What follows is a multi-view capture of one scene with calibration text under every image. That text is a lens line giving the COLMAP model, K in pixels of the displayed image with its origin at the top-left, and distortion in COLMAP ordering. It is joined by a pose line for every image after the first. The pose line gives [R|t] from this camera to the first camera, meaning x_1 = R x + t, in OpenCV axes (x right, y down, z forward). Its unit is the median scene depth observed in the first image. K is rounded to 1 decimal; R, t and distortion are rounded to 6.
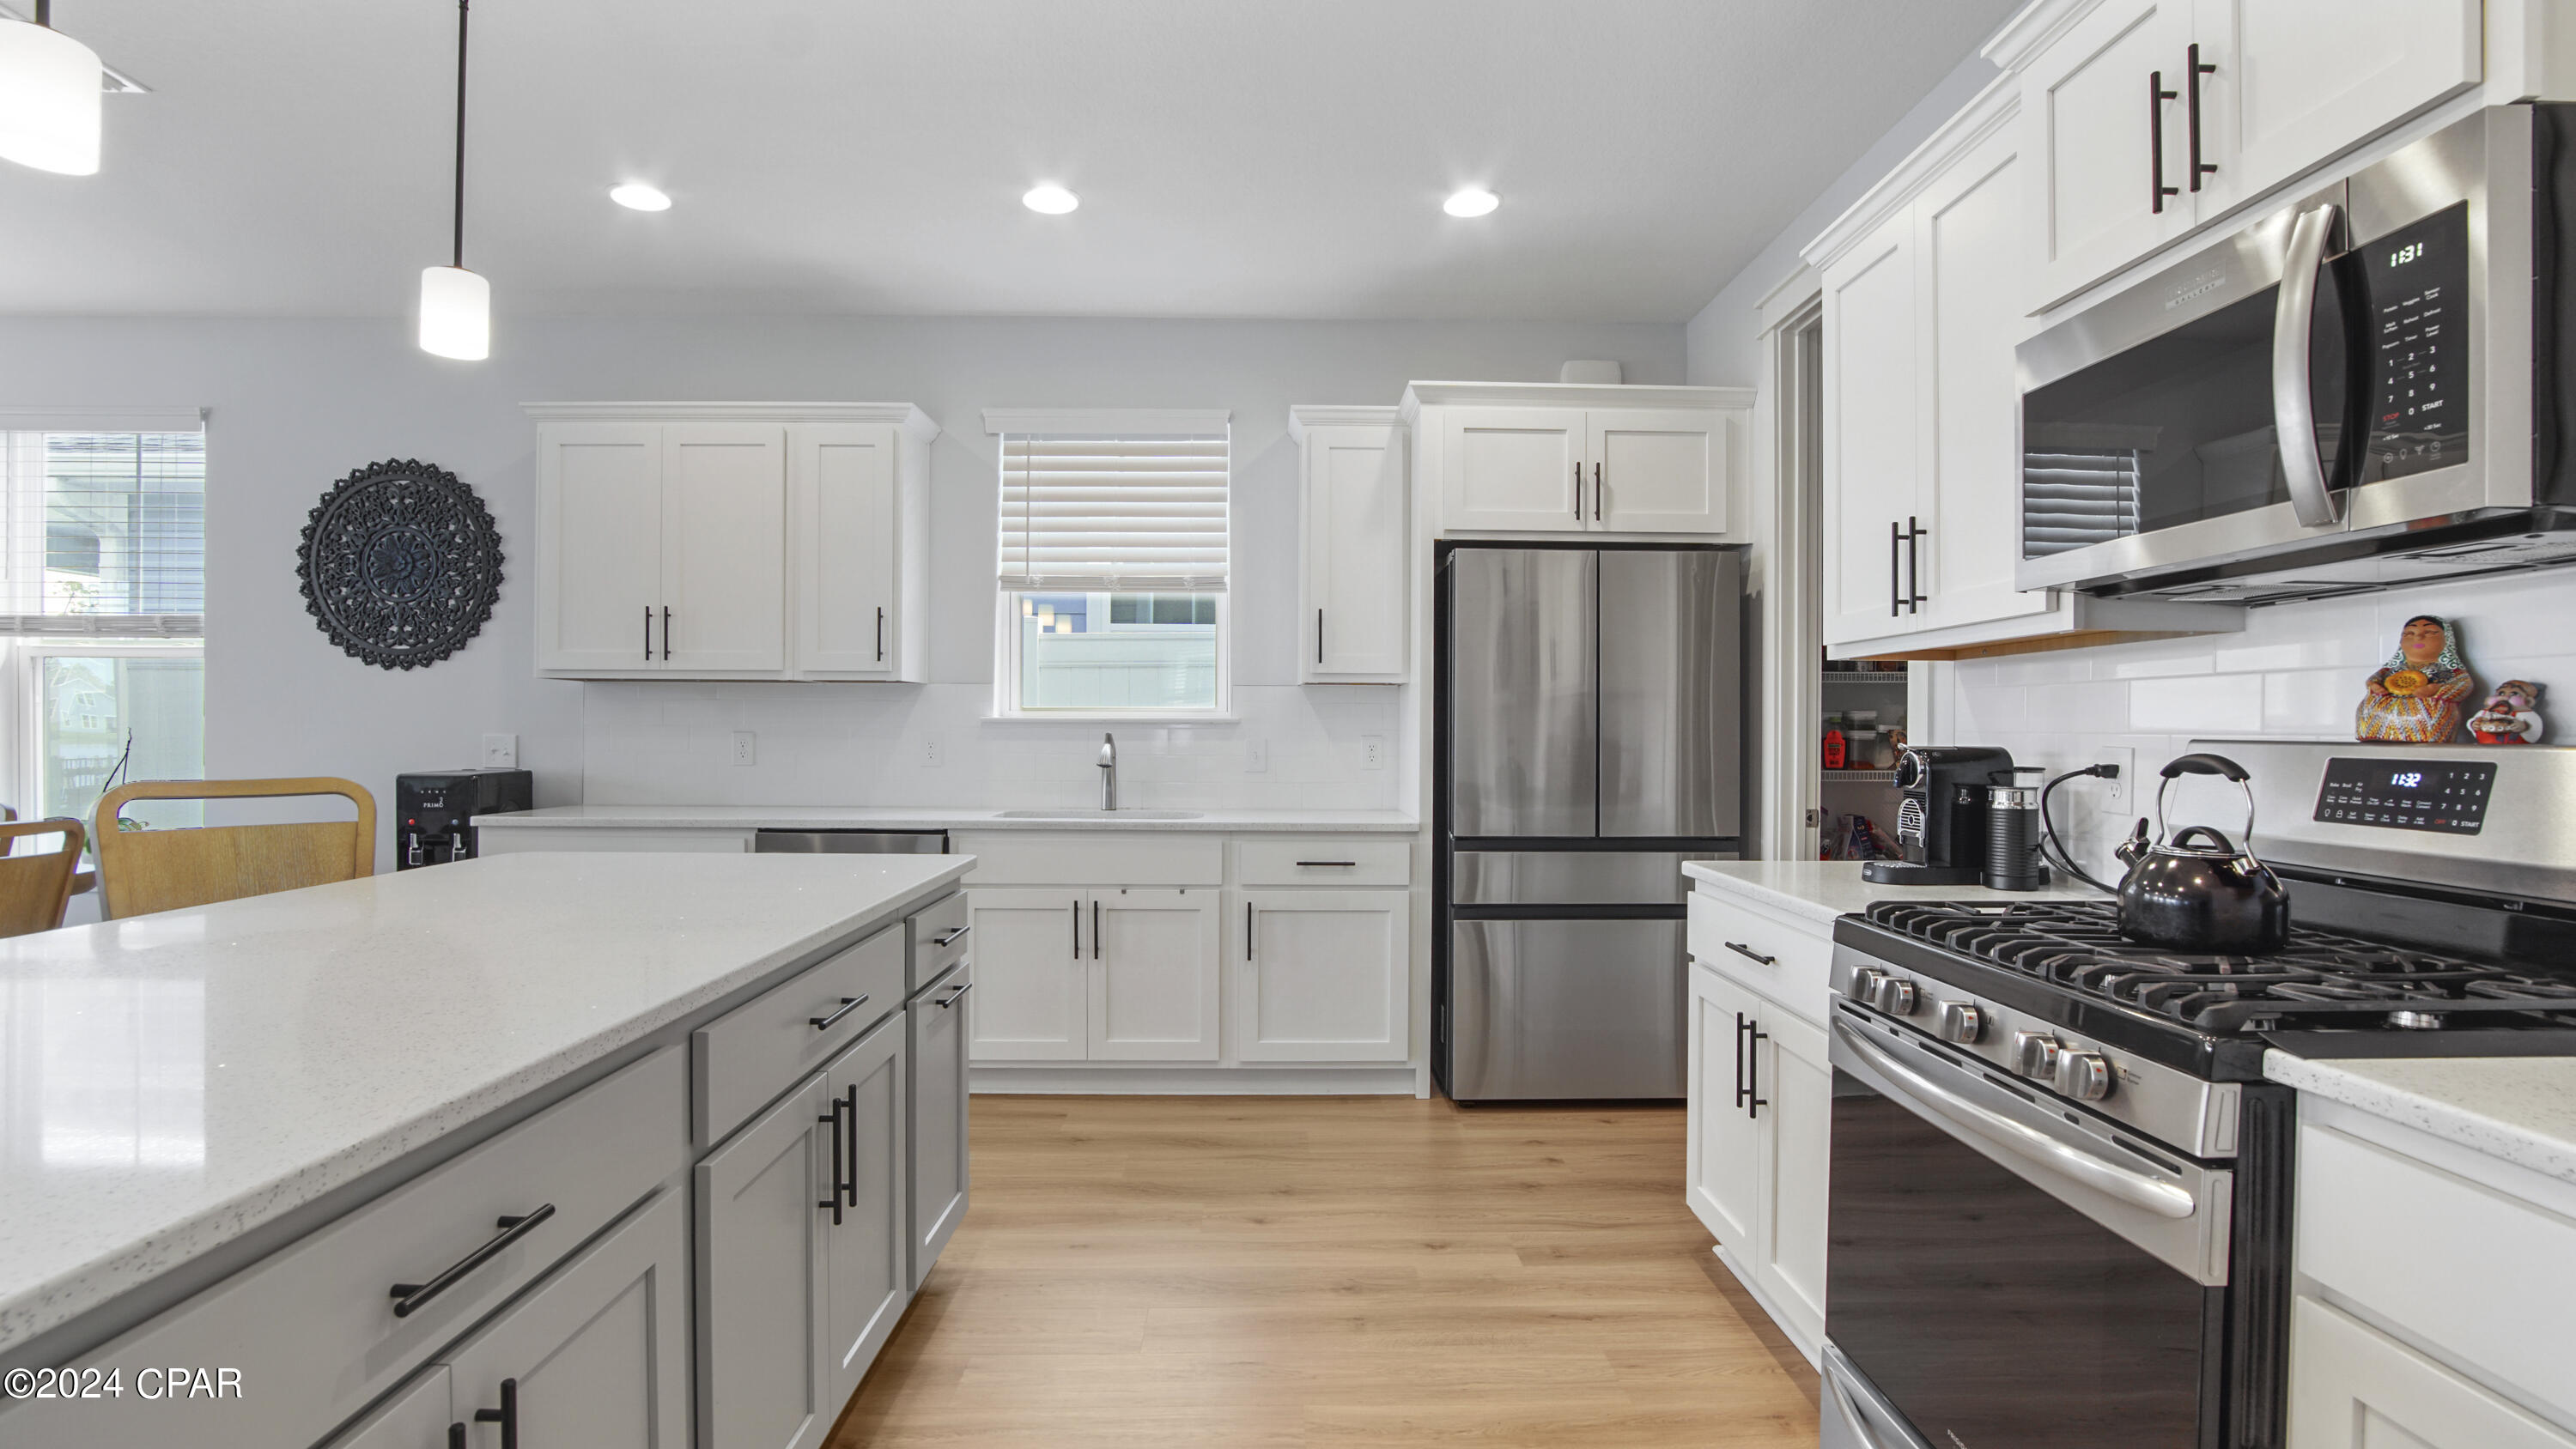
lens RADIAL K [[1217.2, 0, 1279.8], [0, 1217.2, 746.9], [0, 0, 1]] dist [-0.017348, 0.000404]
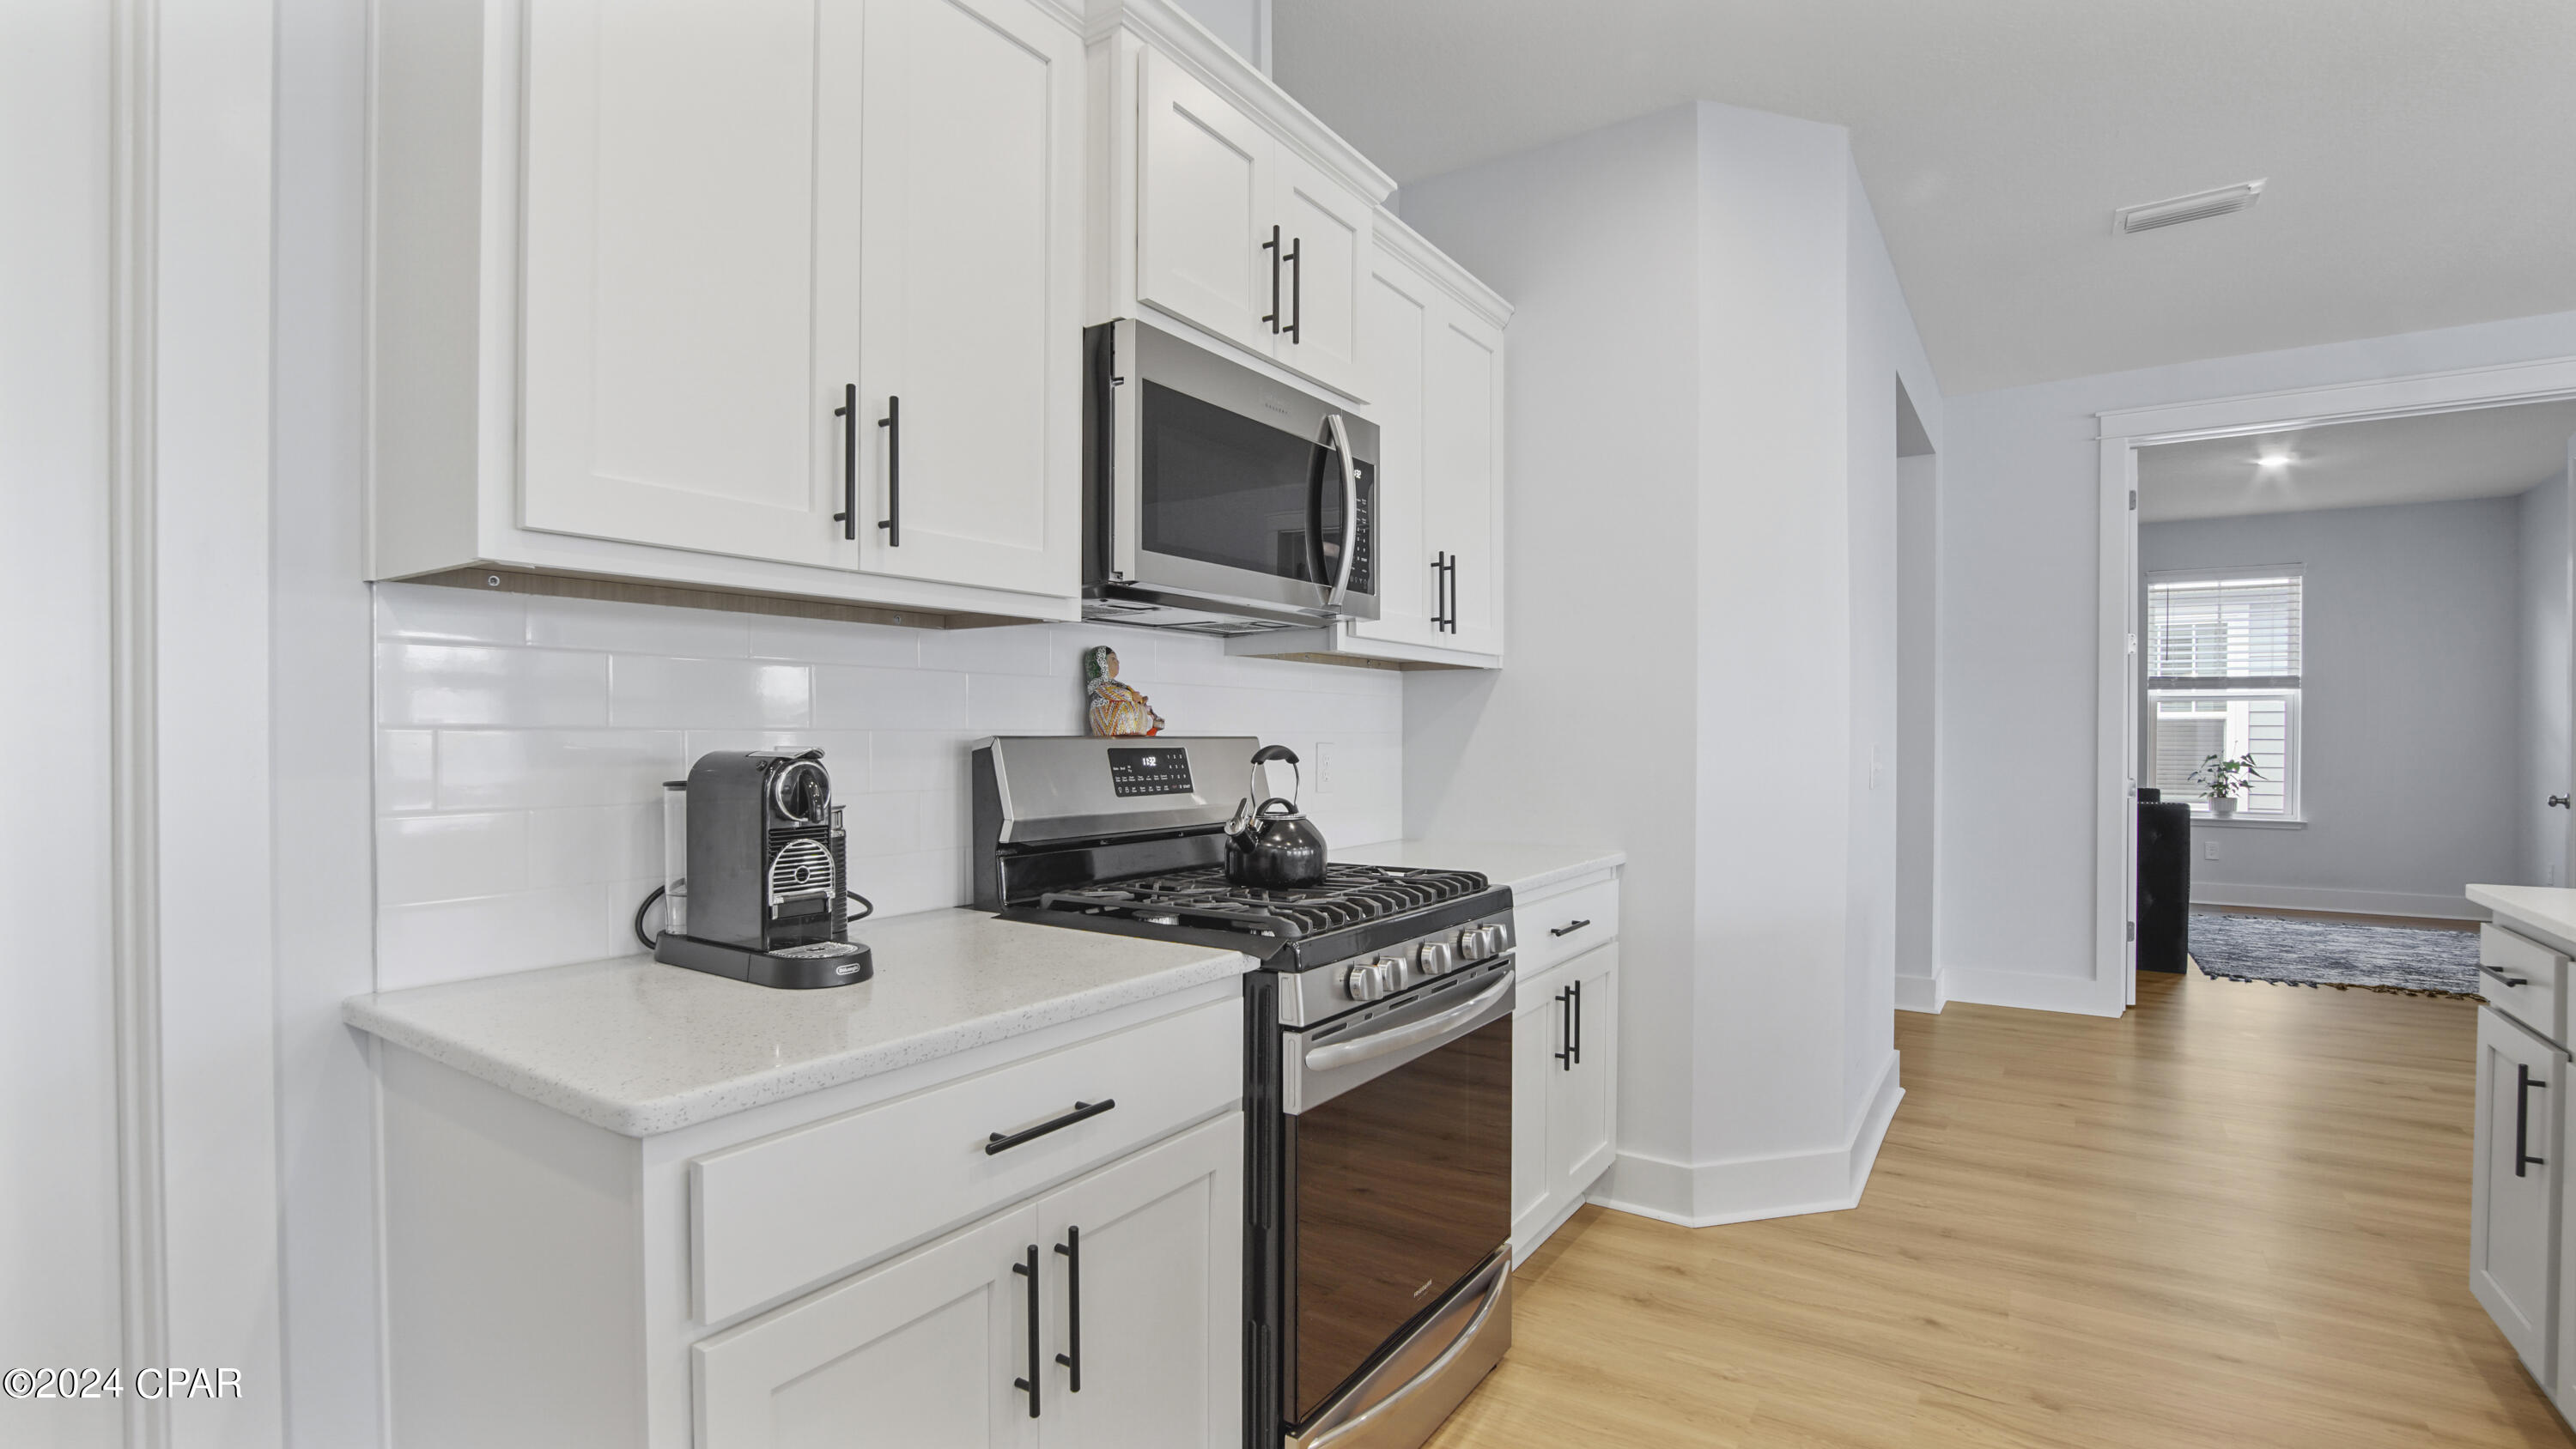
lens RADIAL K [[1200.5, 0, 1290.3], [0, 1200.5, 745.6], [0, 0, 1]] dist [-0.017983, 0.000153]
pose [[-0.824713, -0.015187, 0.565348, -0.011706], [-0.000414, 0.999655, 0.026250, -0.012564], [-0.565551, 0.021415, -0.824435, 0.869677]]
